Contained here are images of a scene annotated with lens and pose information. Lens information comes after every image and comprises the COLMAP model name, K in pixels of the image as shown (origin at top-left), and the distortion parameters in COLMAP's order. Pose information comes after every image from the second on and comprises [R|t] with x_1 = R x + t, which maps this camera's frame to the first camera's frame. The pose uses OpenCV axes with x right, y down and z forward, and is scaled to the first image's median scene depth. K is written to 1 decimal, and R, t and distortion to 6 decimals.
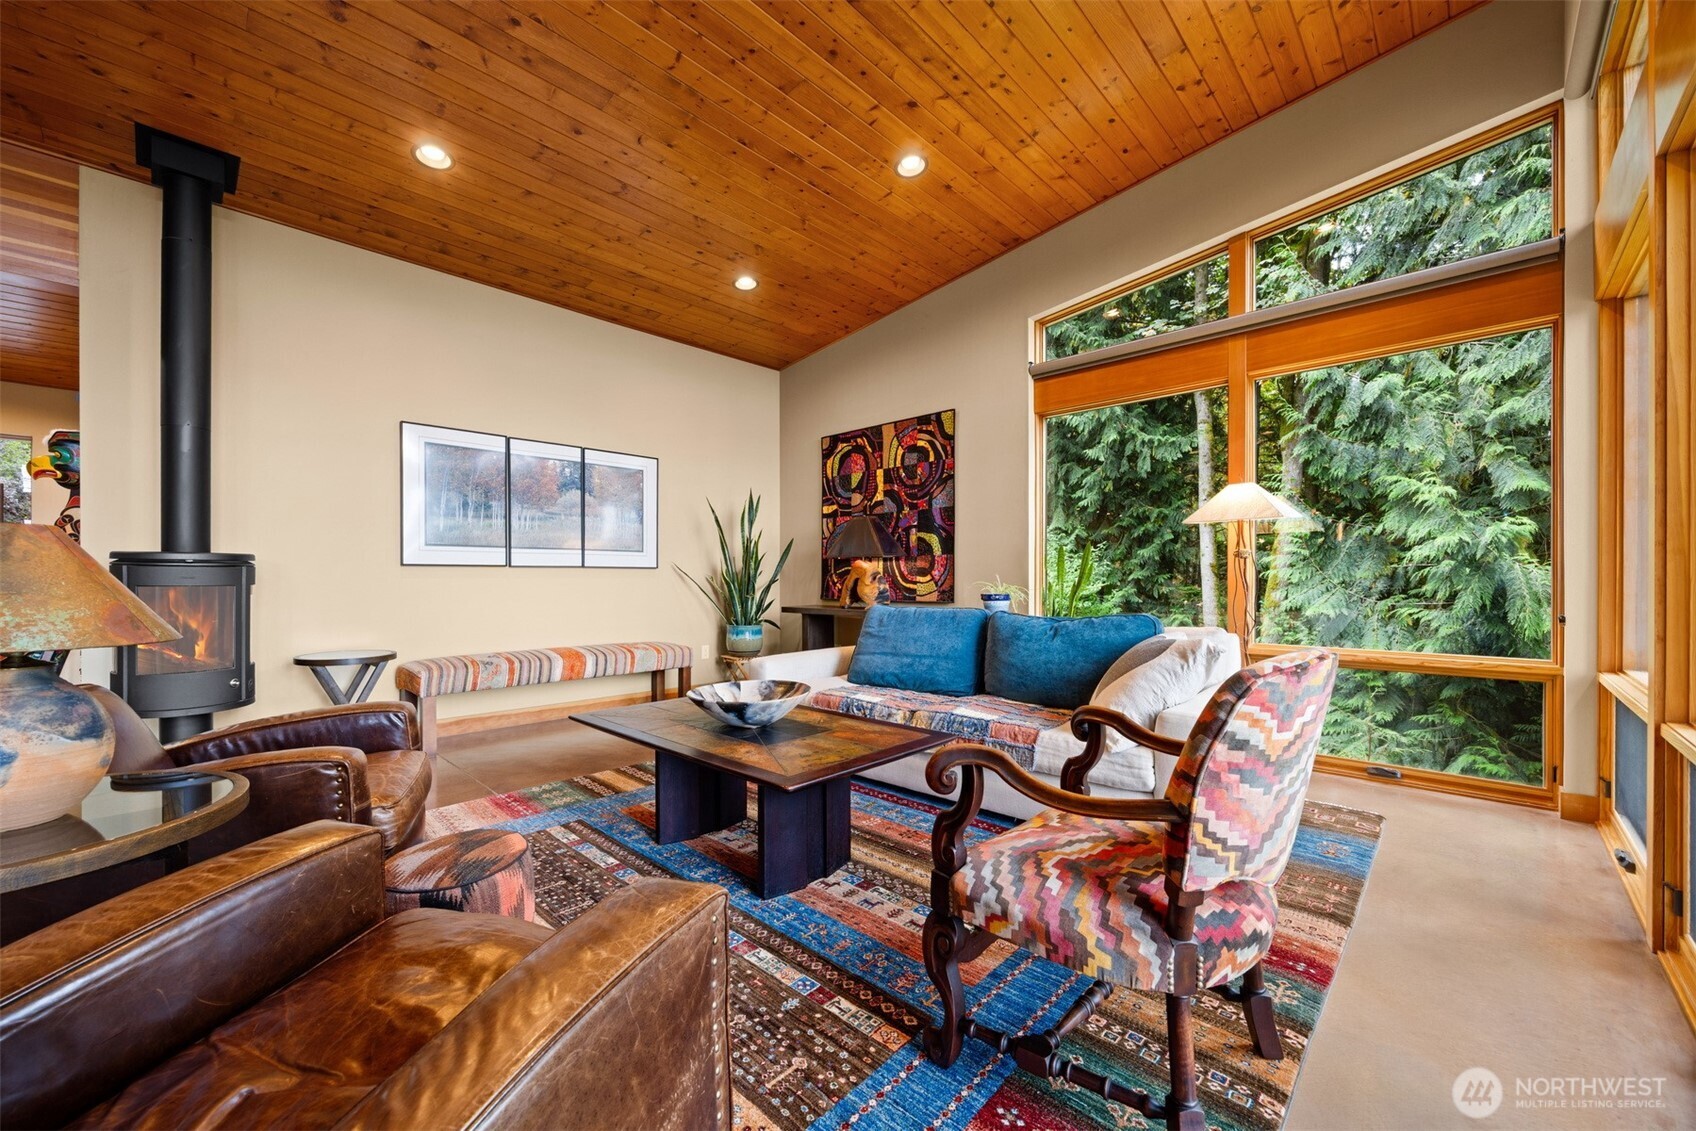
lens RADIAL K [[647.2, 0, 852.6], [0, 647.2, 586.7], [0, 0, 1]] dist [-0.003866, 0.000858]
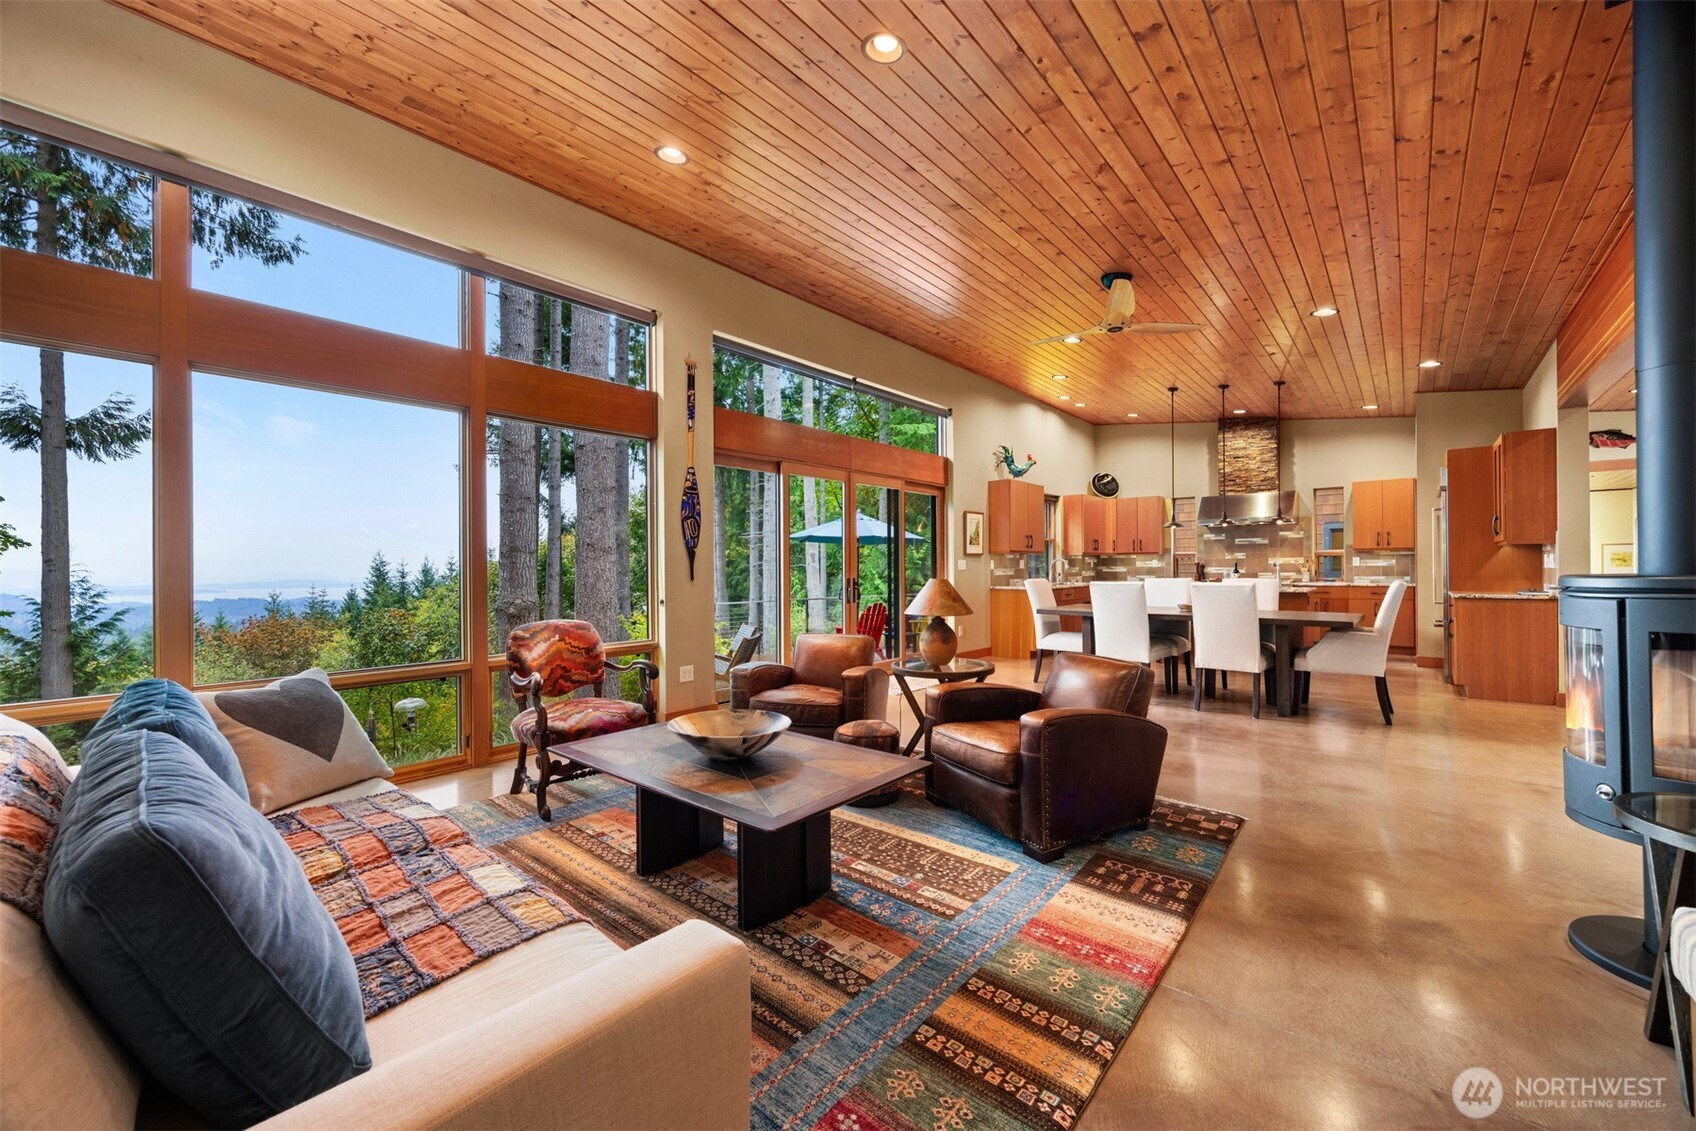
lens RADIAL K [[647.2, 0, 851.3], [0, 647.2, 569.7], [0, 0, 1]] dist [-0.003866, 0.000858]
pose [[-0.998771, 0.009504, -0.048649, -0.151666], [0.008546, 0.999766, 0.019854, -0.048343], [0.048826, 0.019414, -0.998619, 1.012668]]
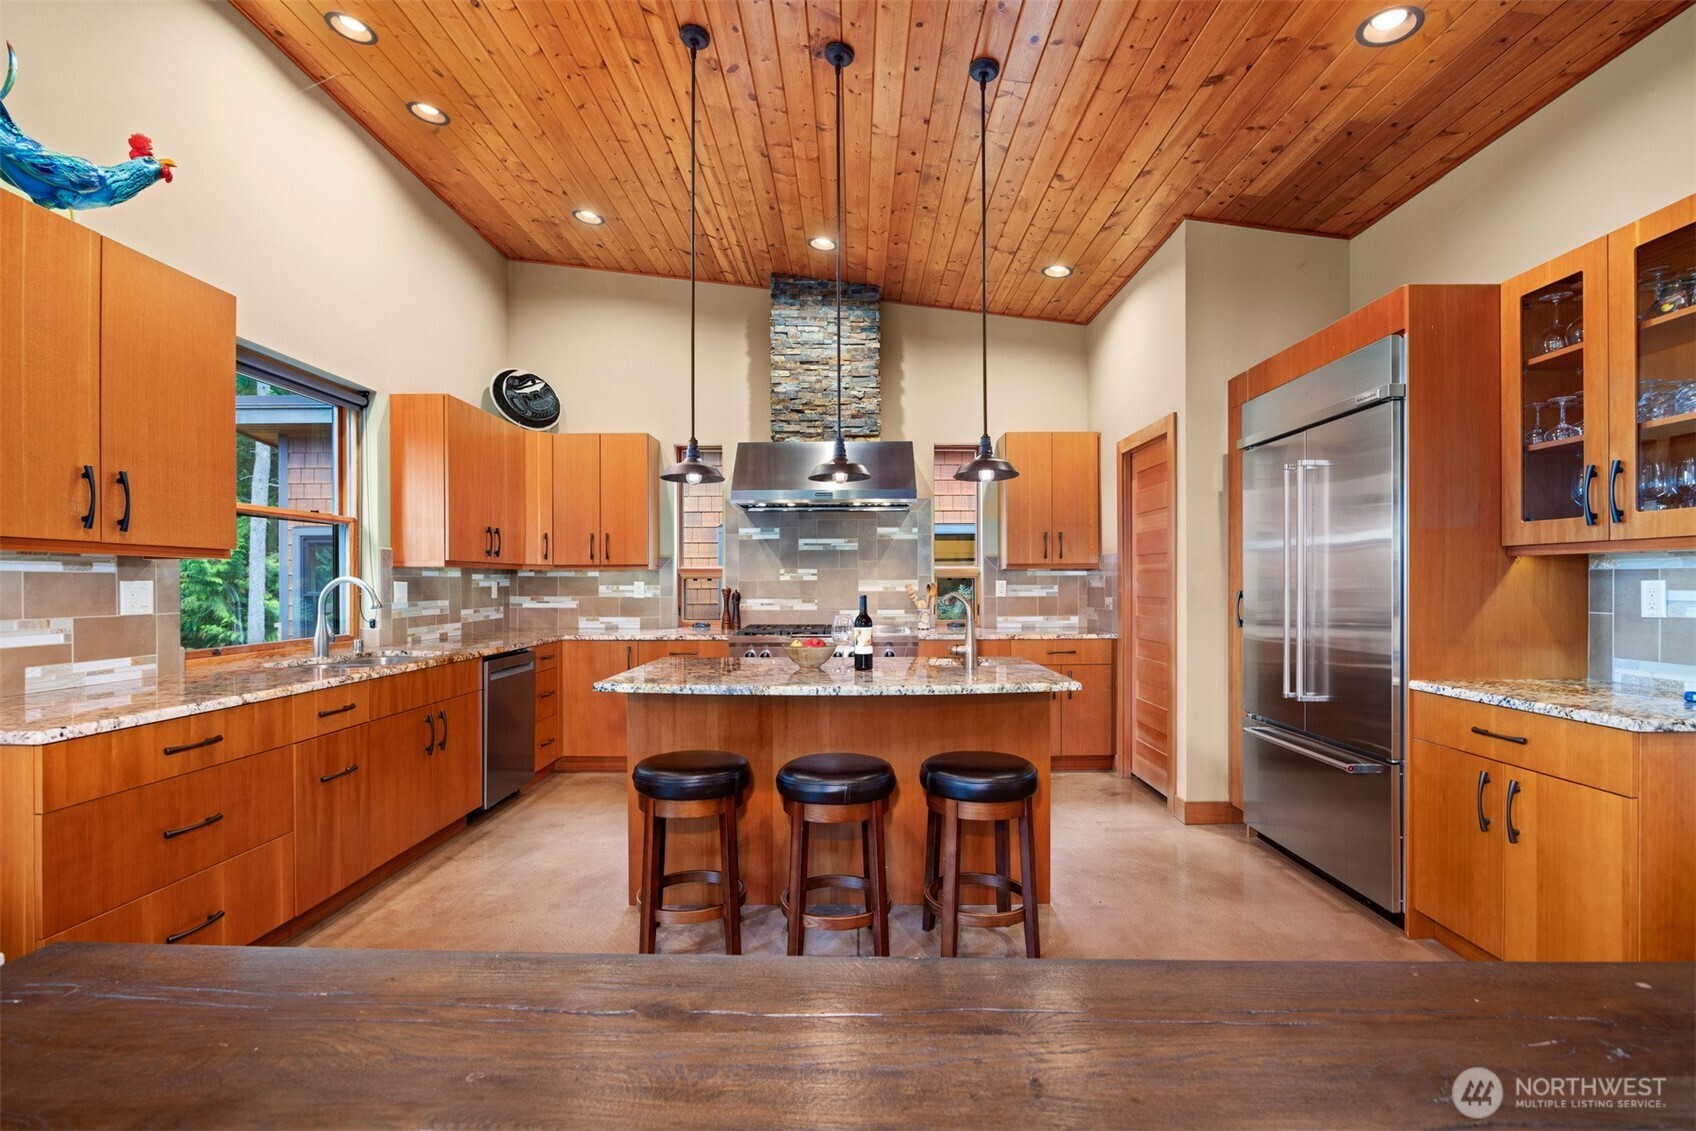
lens RADIAL K [[766.0, 0, 853.7], [0, 766.0, 586.5], [0, 0, 1]] dist [-0.012475, 0.000671]
pose [[-0.725519, 0.006893, -0.688168, -0.749454], [-0.006200, 0.999844, 0.016551, -0.043138], [0.688174, 0.016274, -0.725363, -0.108810]]
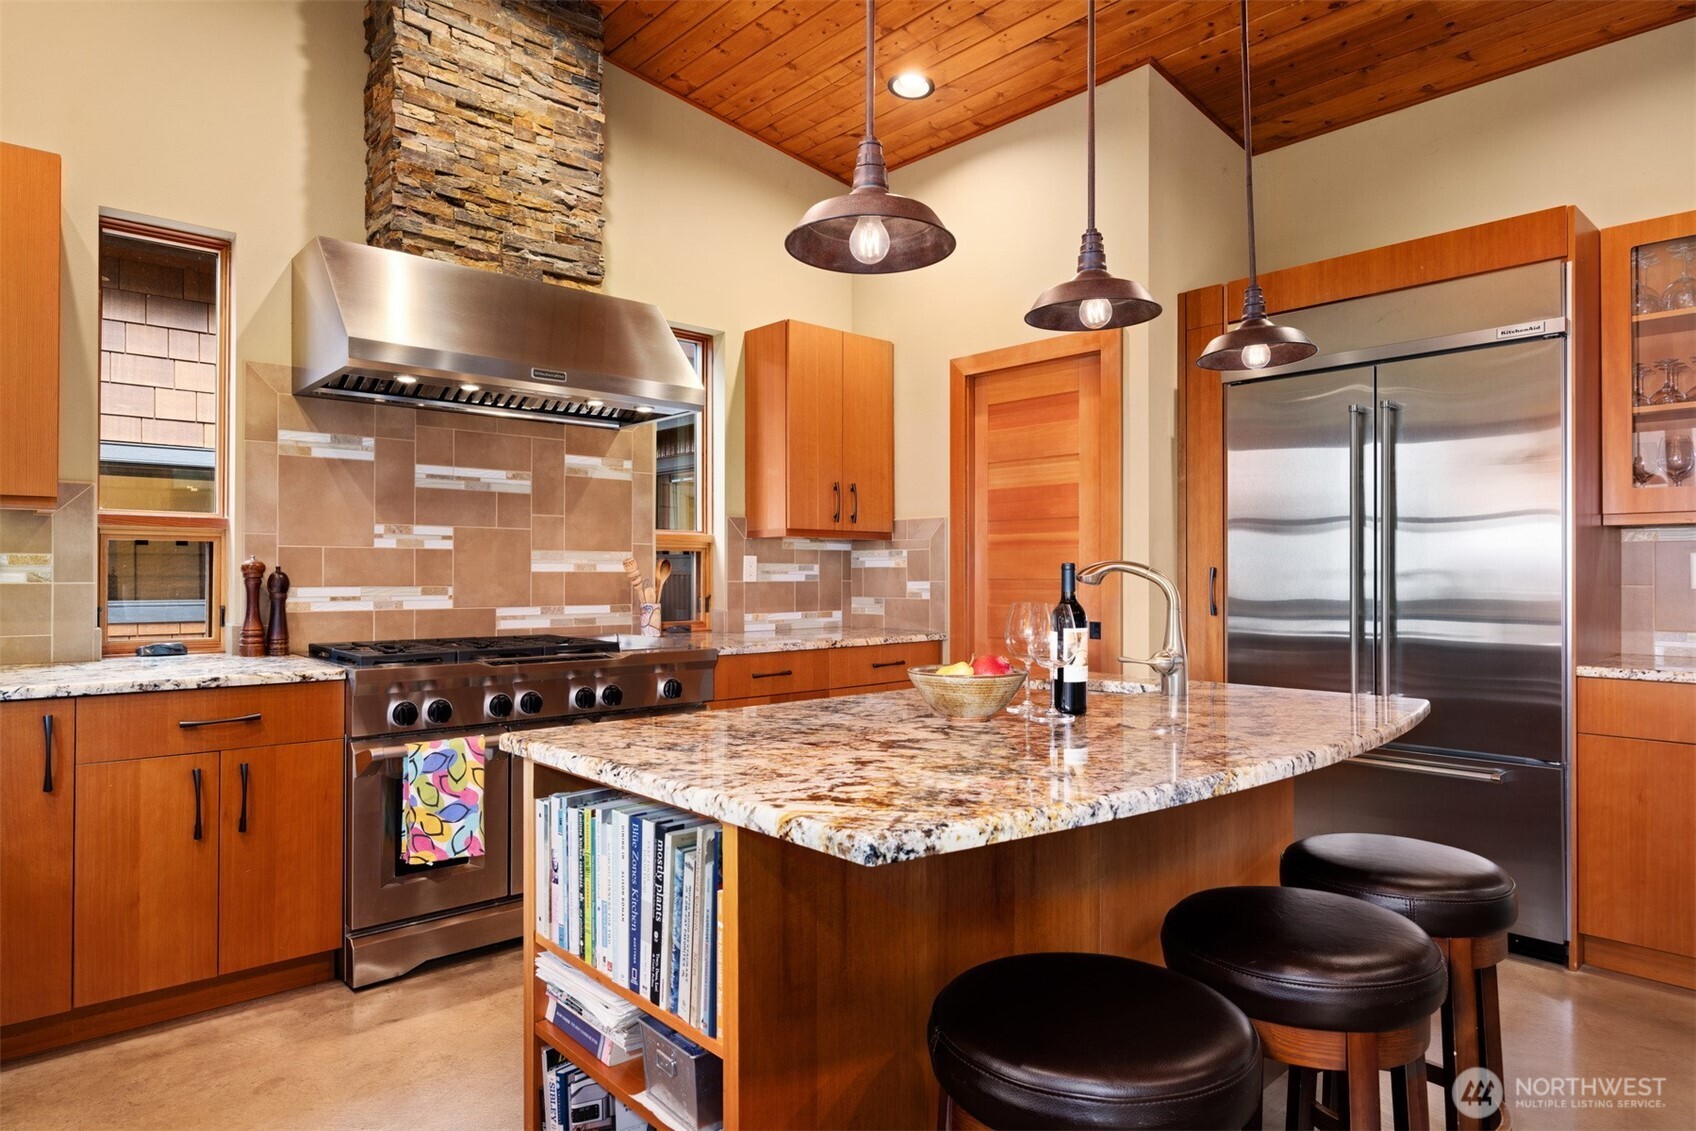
lens RADIAL K [[990.7, 0, 858.6], [0, 990.7, 563.3], [0, 0, 1]] dist [-0.002313, -0.001046]
pose [[-0.067448, -0.010480, -0.997668, -0.780422], [-0.014652, 0.999847, -0.009512, -0.019709], [0.997615, 0.013976, -0.067591, -0.635963]]
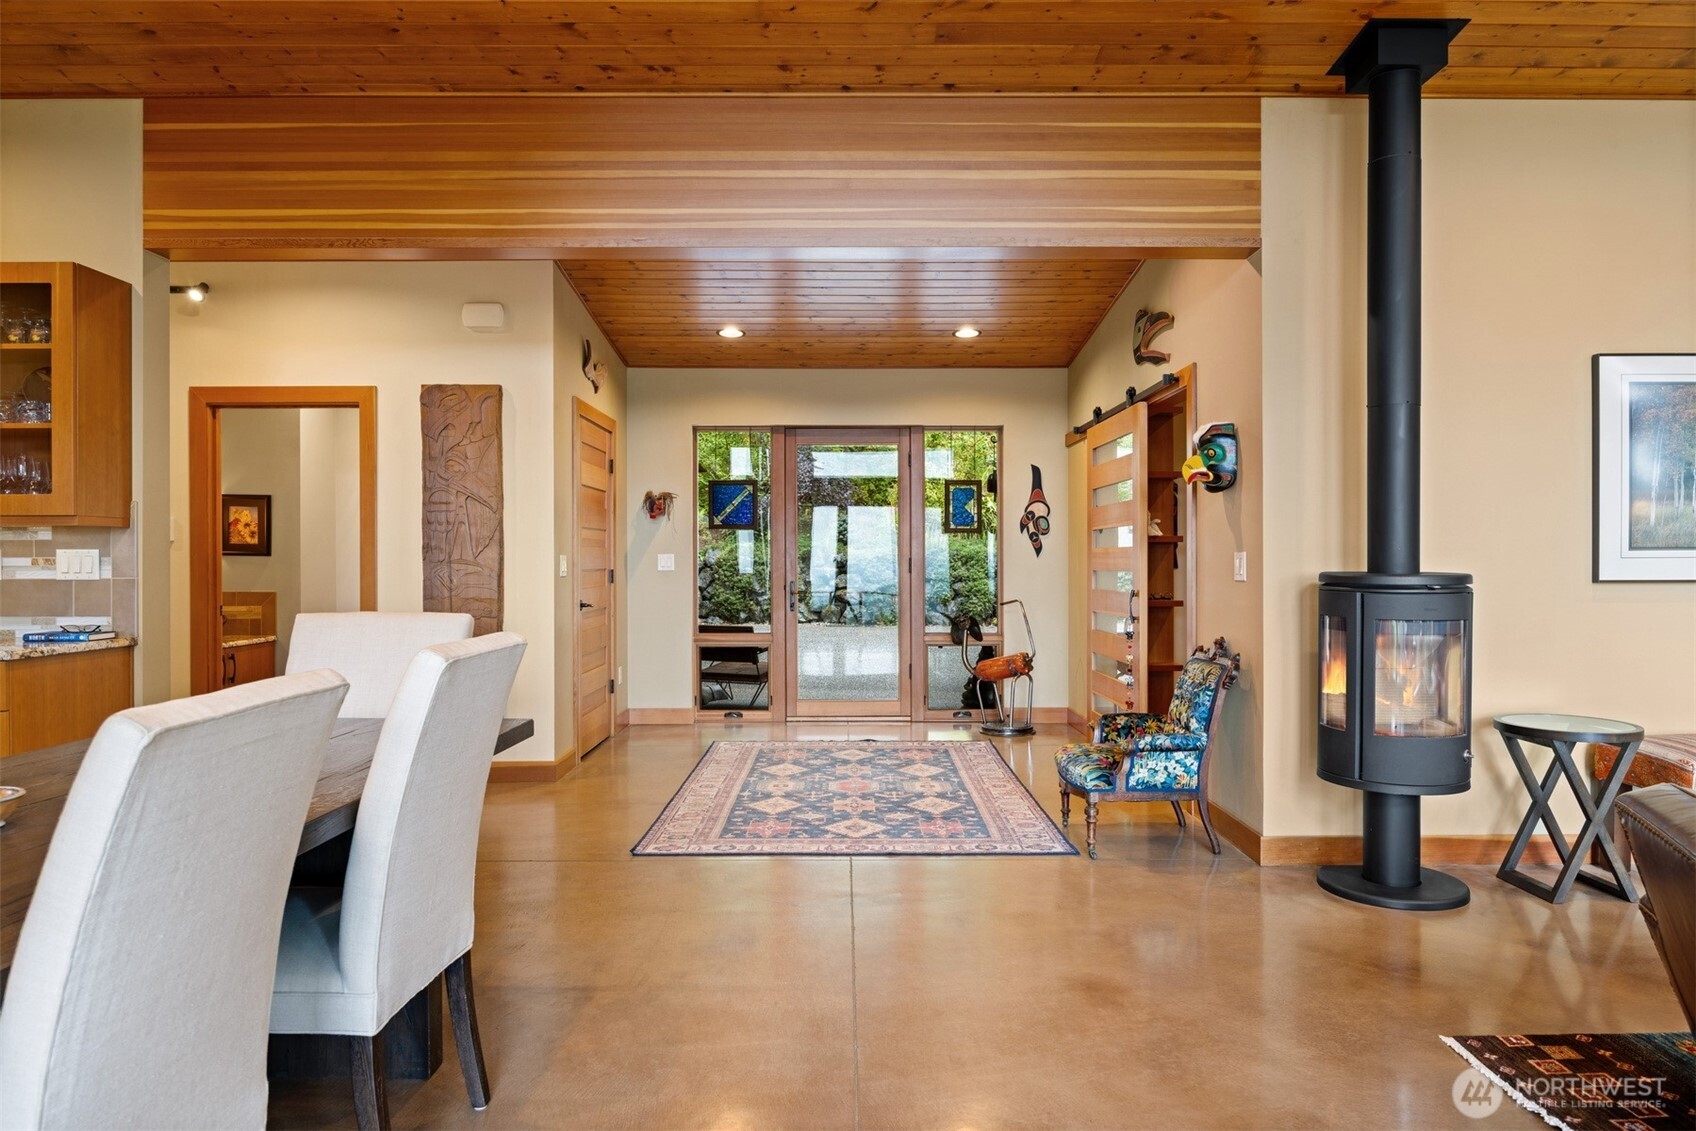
lens RADIAL K [[1088.4, 0, 849.5], [0, 1088.4, 567.5], [0, 0, 1]] dist [0.001635, -0.006050]
pose [[0.691346, 0.003788, -0.722514, -0.362743], [-0.009512, 0.999947, -0.003859, -0.030700], [0.722461, 0.009541, 0.691346, -0.213978]]
